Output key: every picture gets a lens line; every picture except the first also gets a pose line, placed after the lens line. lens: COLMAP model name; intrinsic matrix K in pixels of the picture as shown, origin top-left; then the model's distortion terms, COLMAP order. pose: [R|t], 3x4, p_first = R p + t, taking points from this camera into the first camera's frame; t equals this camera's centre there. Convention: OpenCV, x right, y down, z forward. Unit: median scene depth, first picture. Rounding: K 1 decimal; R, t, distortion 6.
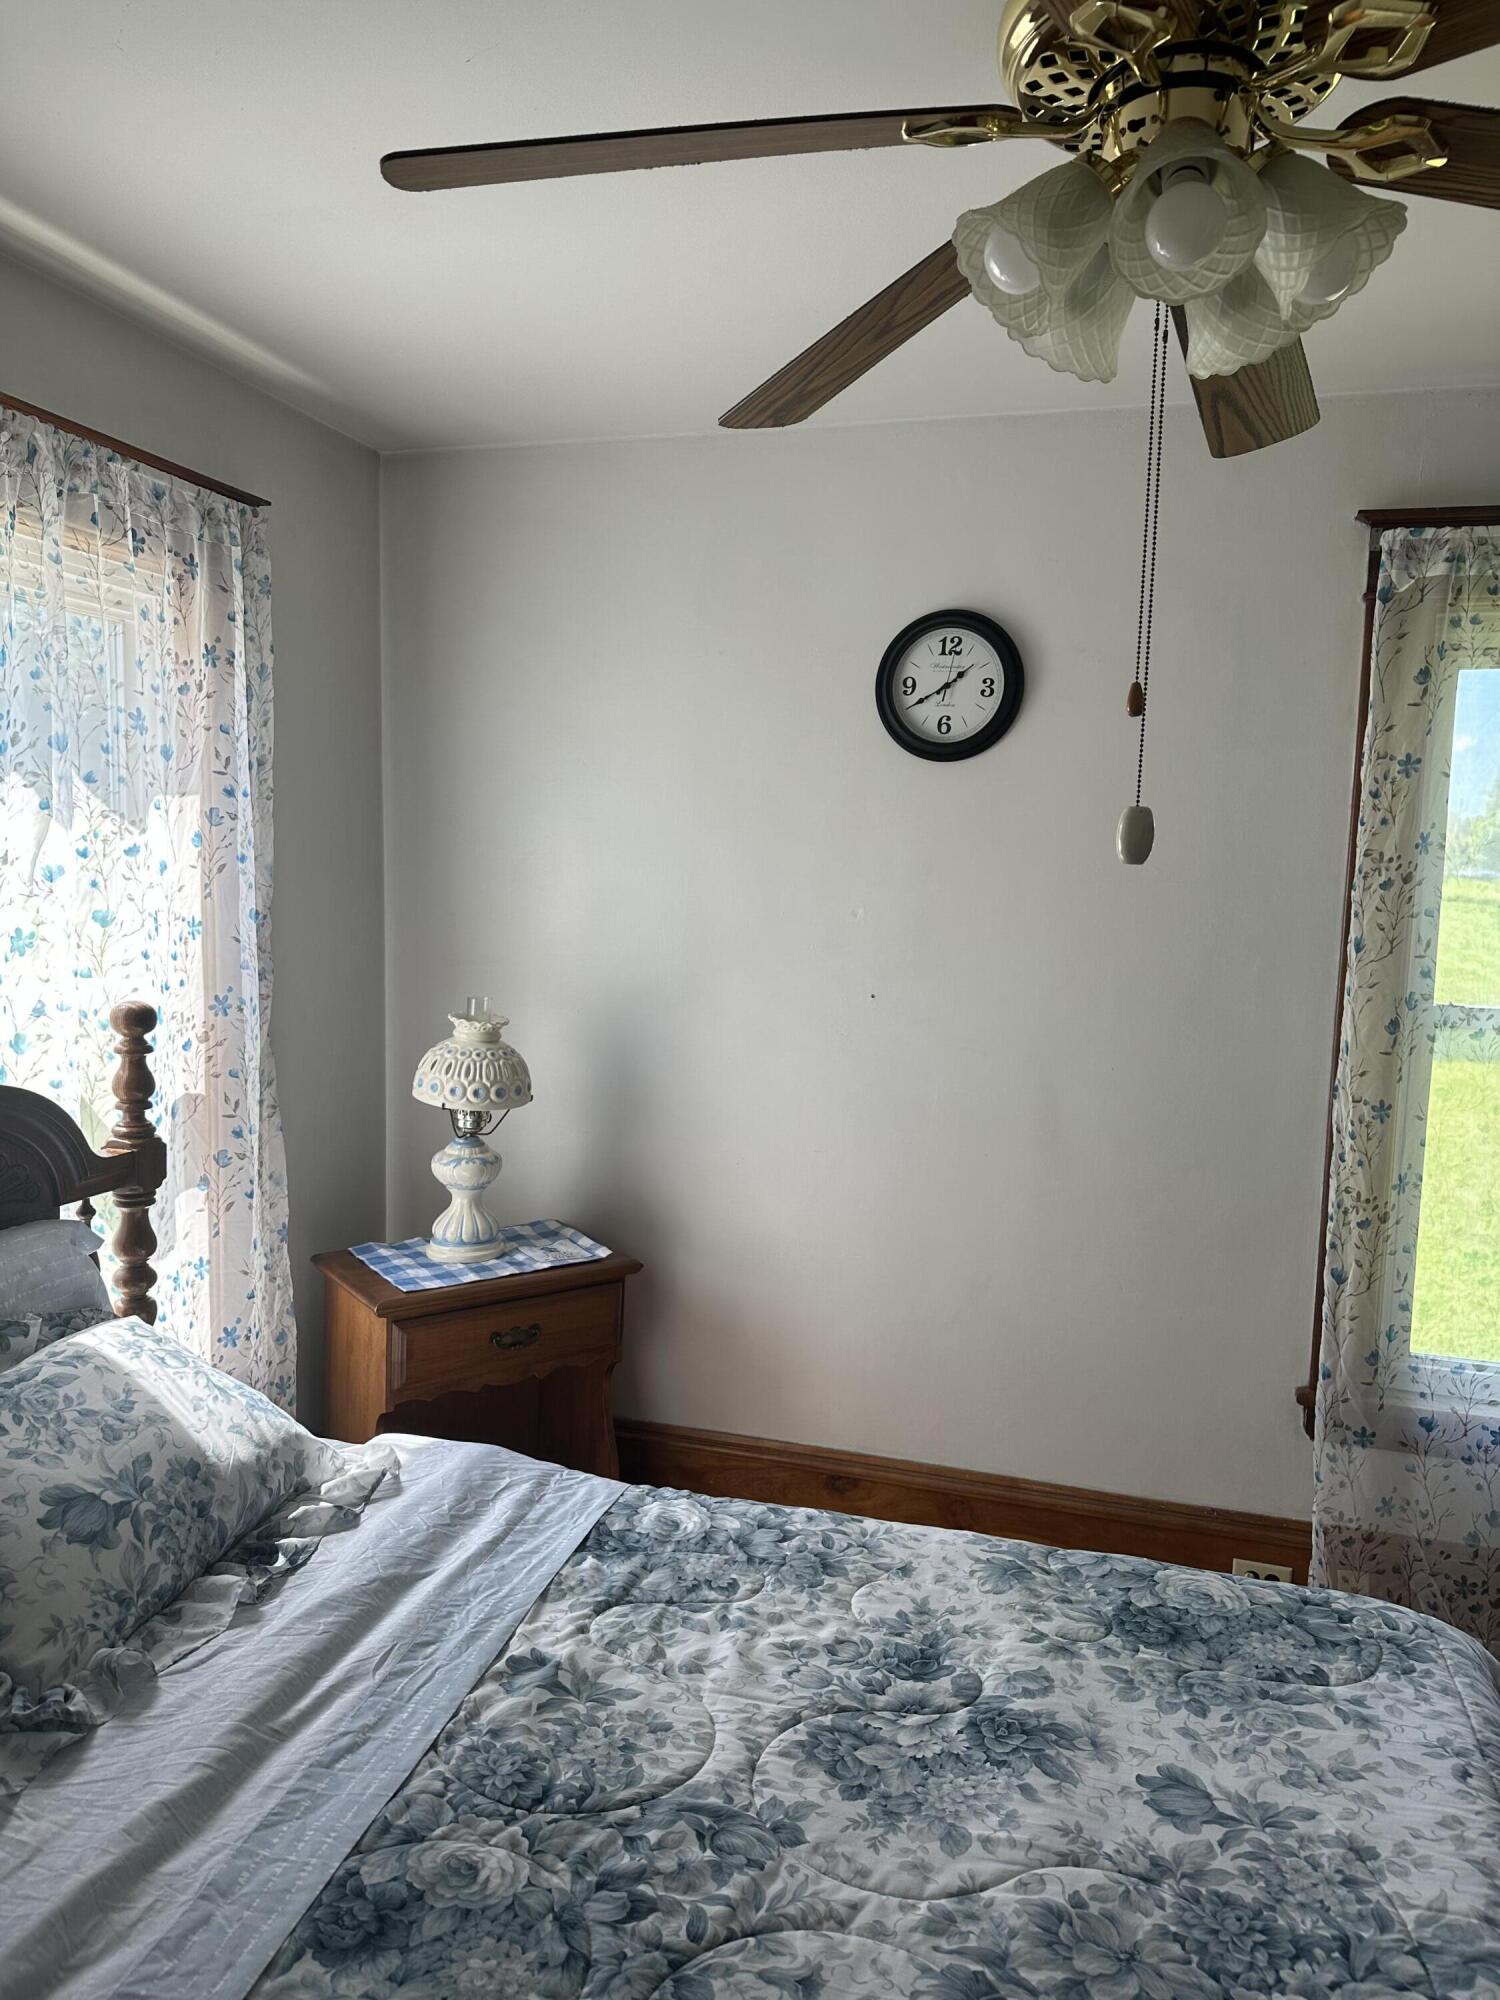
lens RADIAL K [[1420.2, 0, 737.6], [0, 1420.2, 1024.7], [0, 0, 1]] dist [-0.042973, 0.009884]
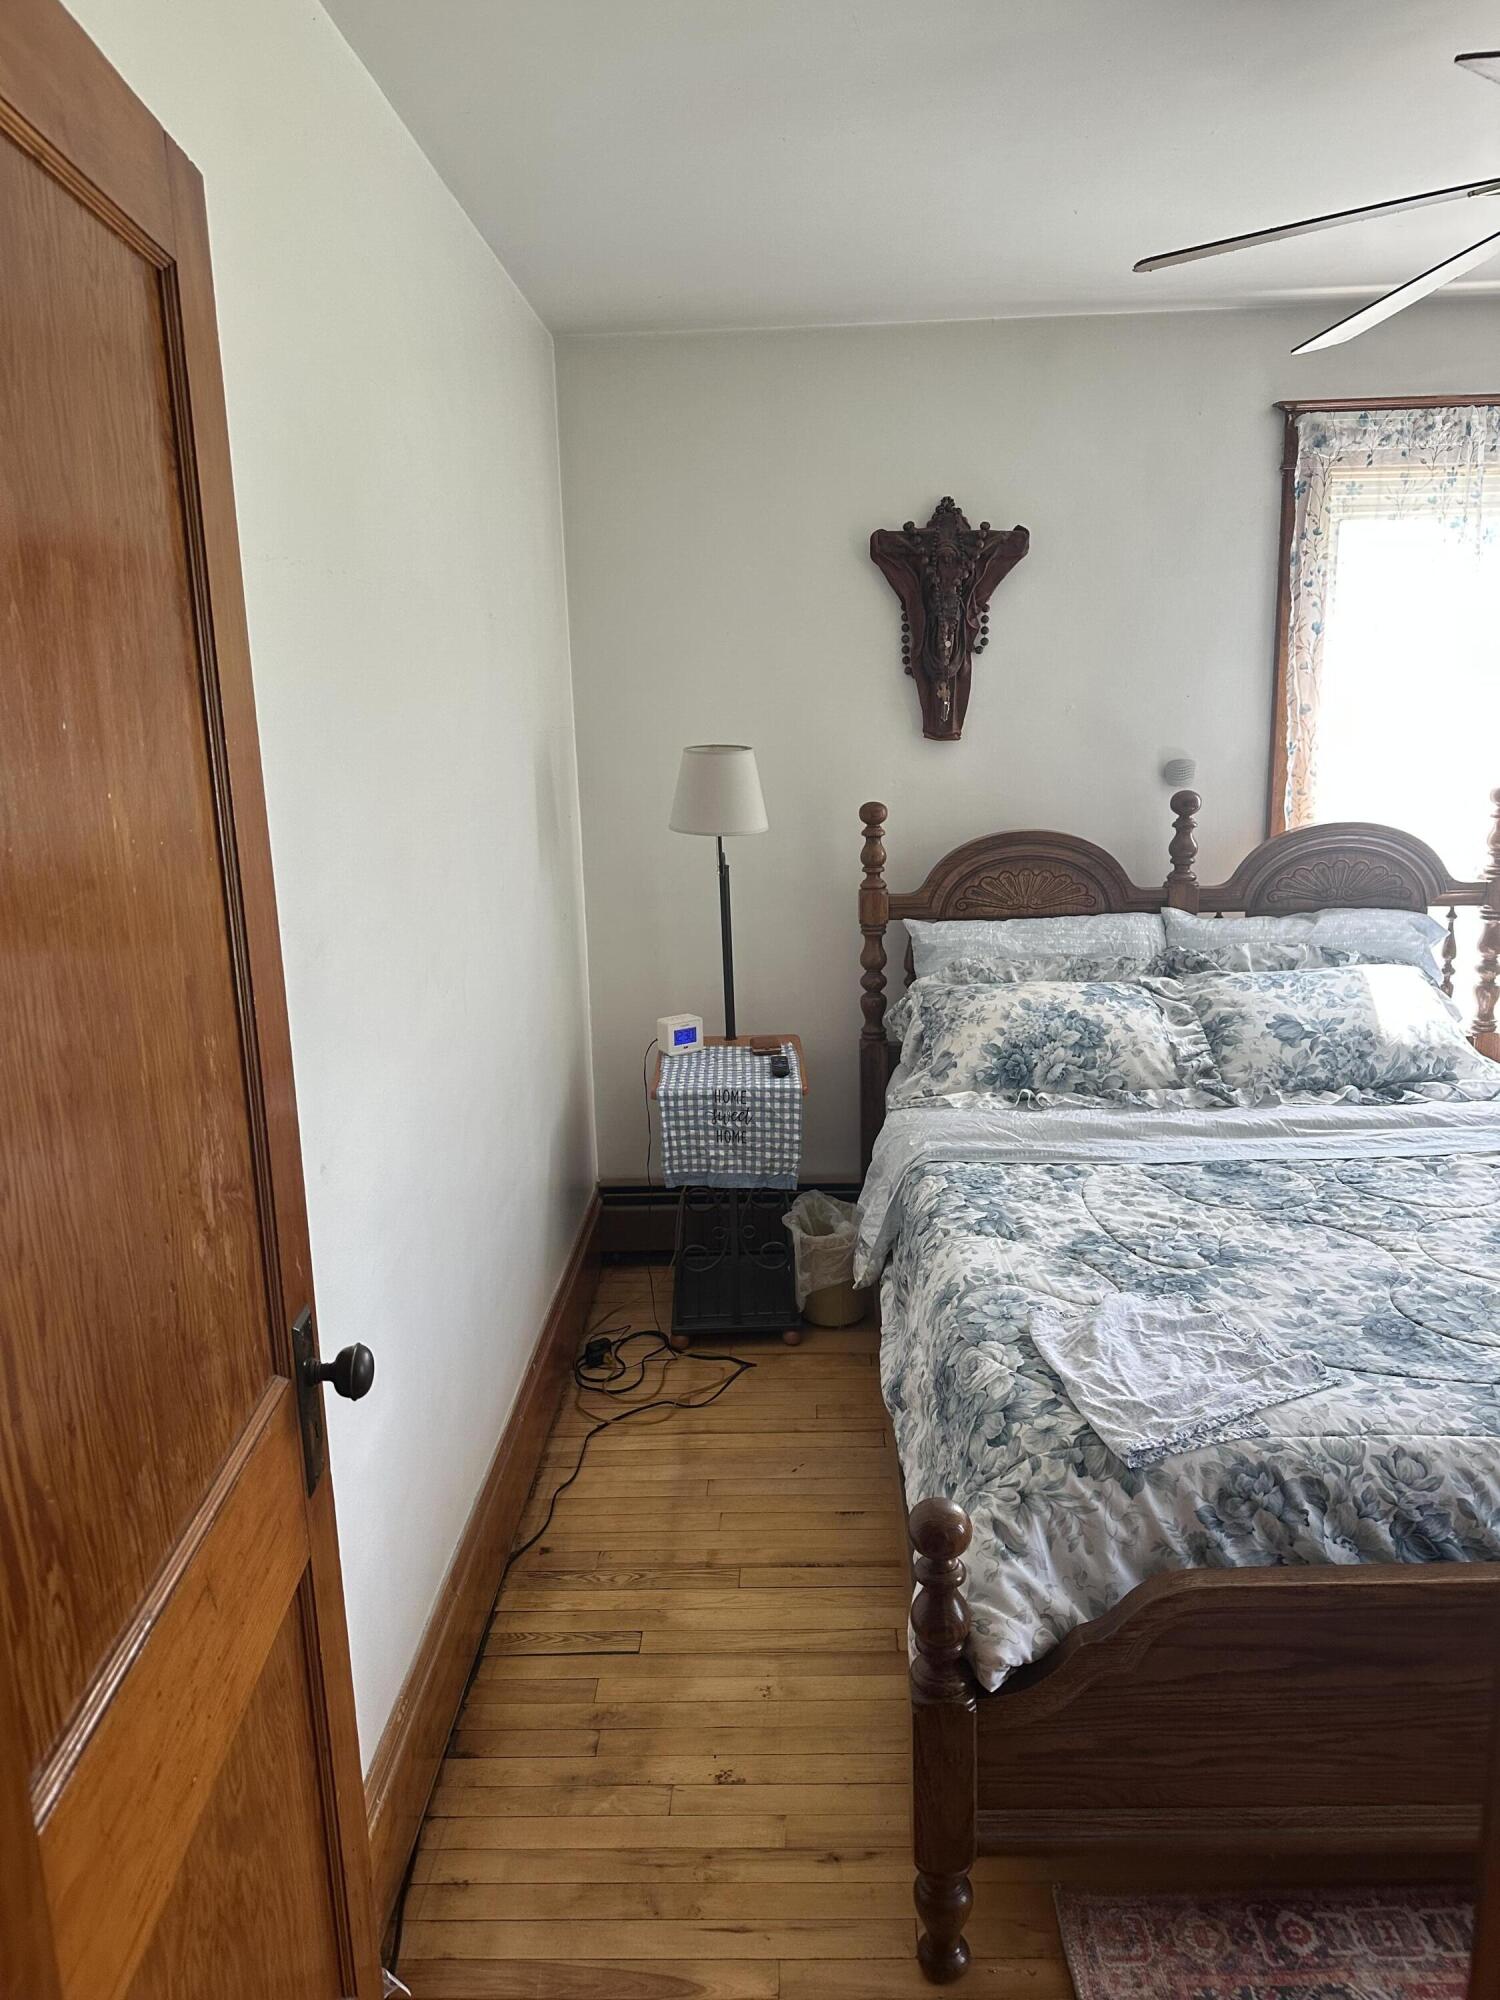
lens RADIAL K [[1420.2, 0, 737.6], [0, 1420.2, 1024.7], [0, 0, 1]] dist [-0.042973, 0.009884]
pose [[0.267184, 0.183472, -0.946018, 1.367855], [-0.074426, 0.982704, 0.169567, 0.073889], [0.960767, 0.025102, 0.276218, -0.332896]]
